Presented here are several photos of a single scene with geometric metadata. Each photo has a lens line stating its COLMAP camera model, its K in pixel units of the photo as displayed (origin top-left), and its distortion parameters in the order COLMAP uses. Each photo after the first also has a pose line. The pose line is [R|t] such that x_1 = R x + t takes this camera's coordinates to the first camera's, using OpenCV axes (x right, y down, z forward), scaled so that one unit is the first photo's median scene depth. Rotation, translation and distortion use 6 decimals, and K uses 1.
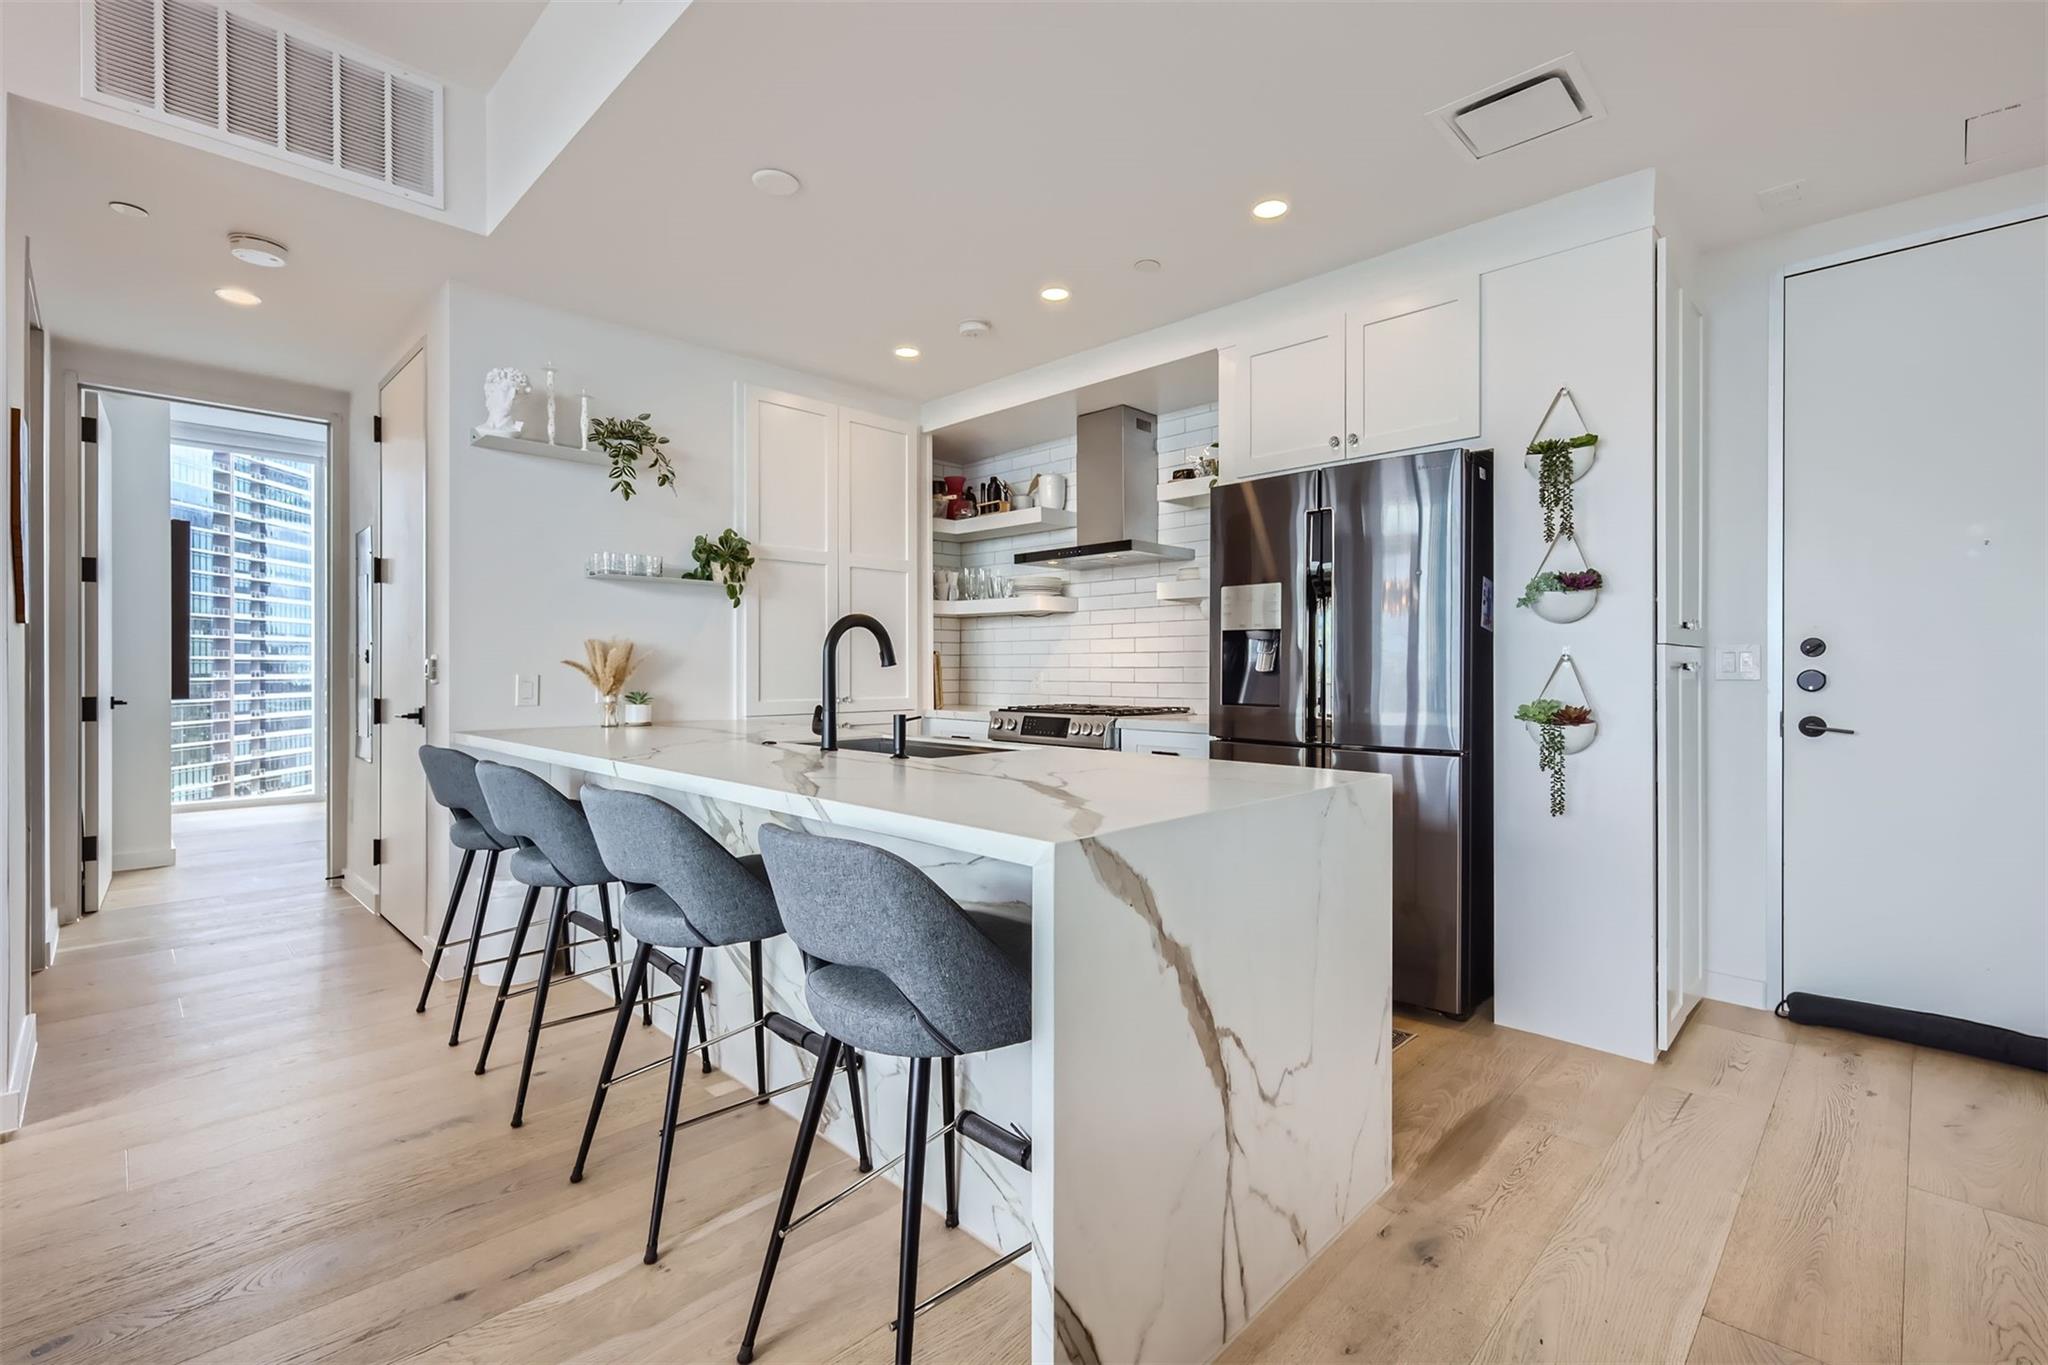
lens RADIAL K [[889.7, 0, 1030.7], [0, 889.7, 677.0], [0, 0, 1]] dist [0.000246, 0.000391]
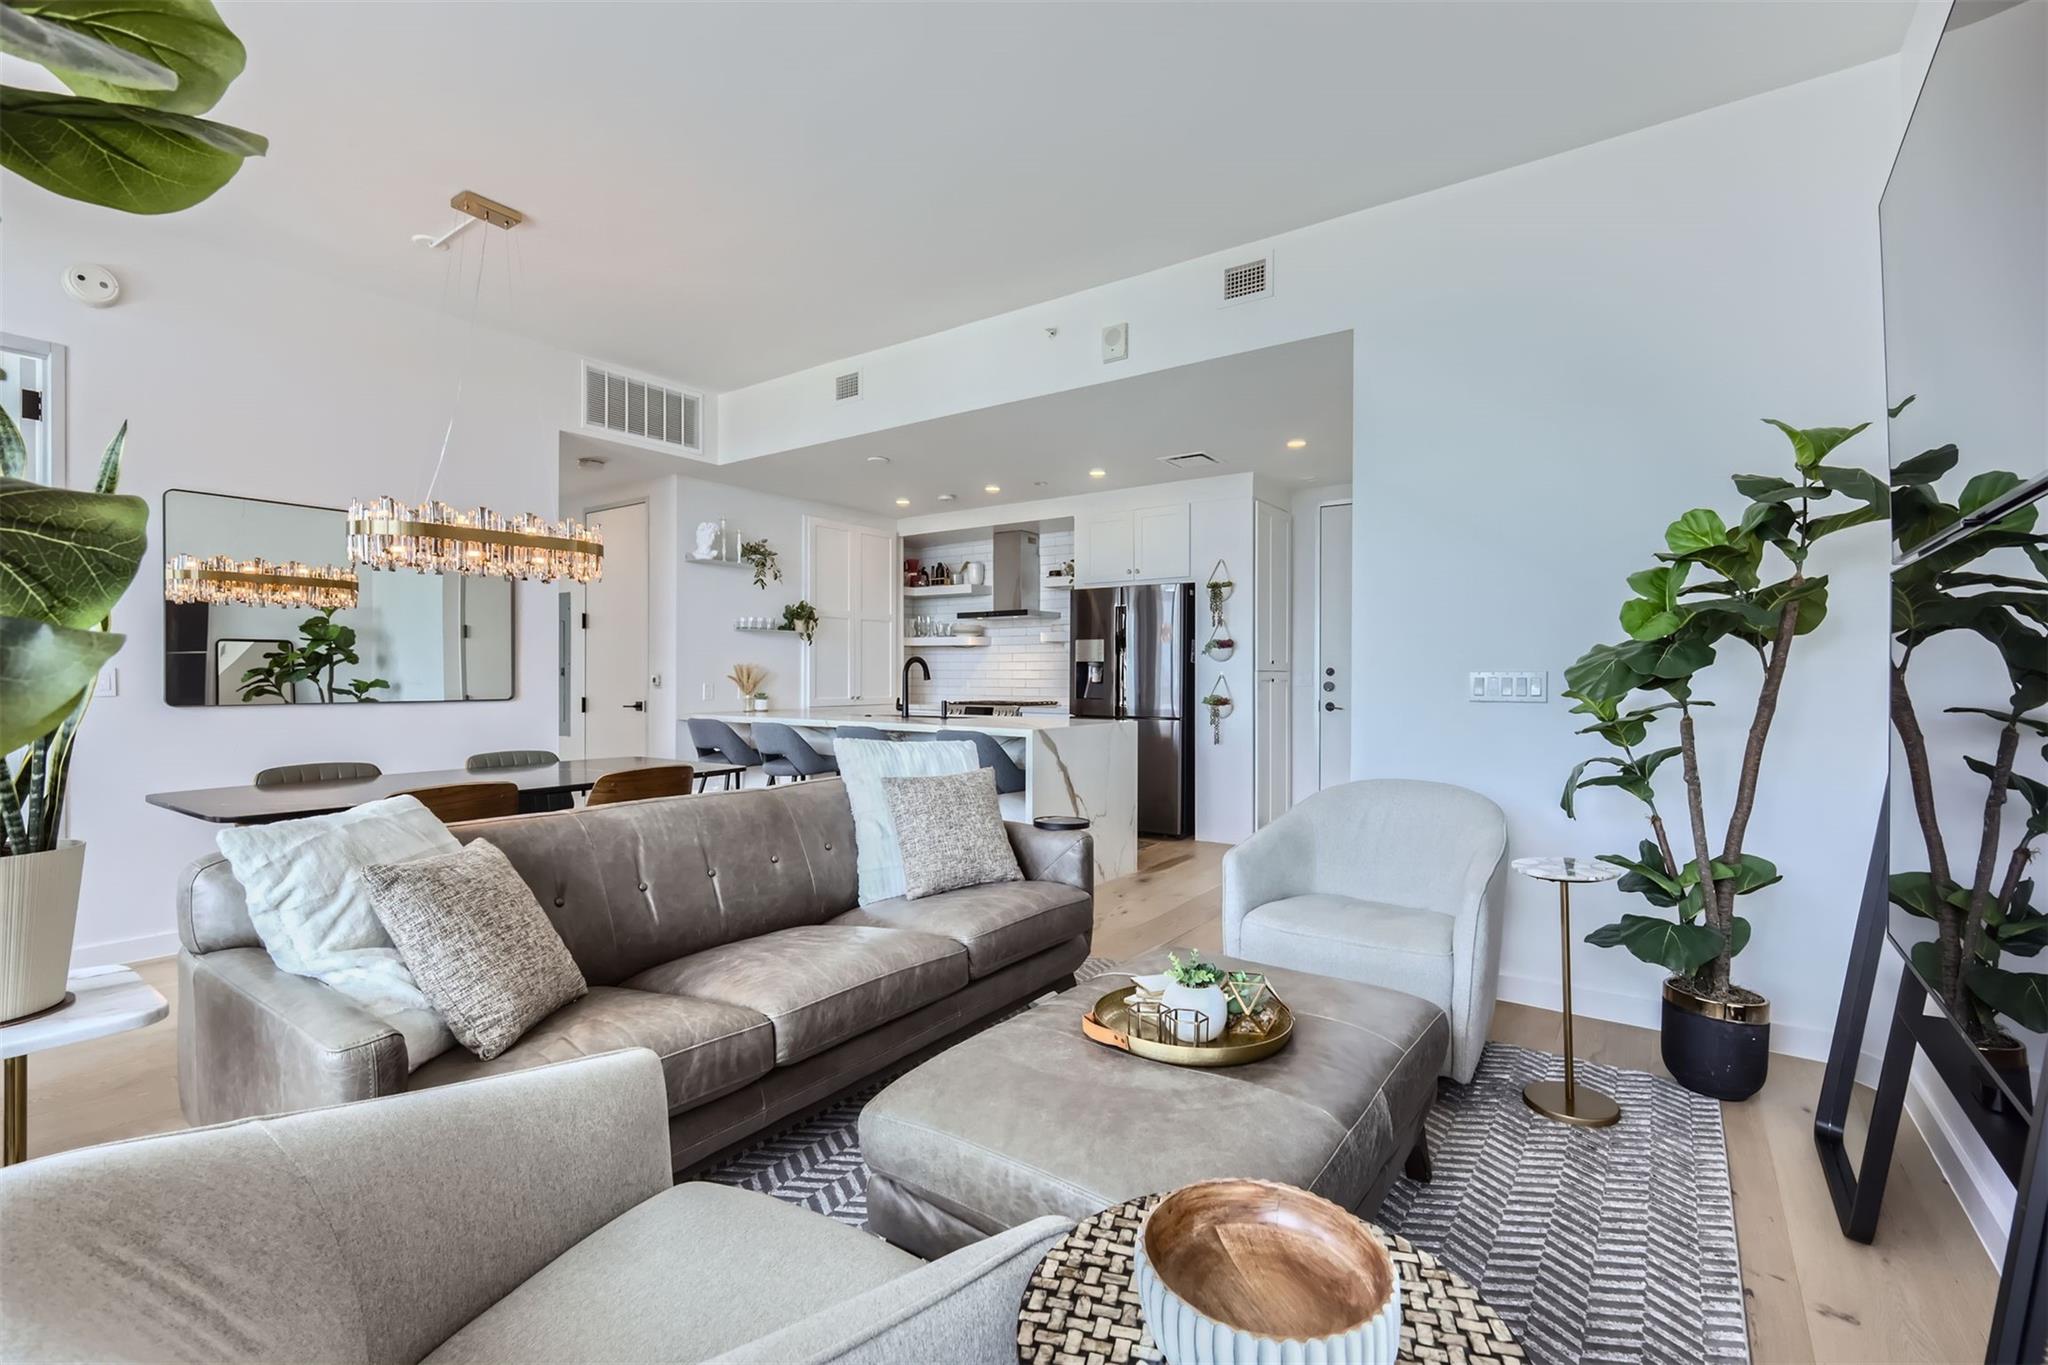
lens RADIAL K [[887.1, 0, 1024.0], [0, 887.1, 682.5], [0, 0, 1]] dist [0.002788, 0.000455]
pose [[0.988101, 0.001268, 0.153799, -0.188268], [-0.000960, 0.999997, -0.002076, -0.000652], [-0.153801, 0.001903, 0.988100, -0.865014]]
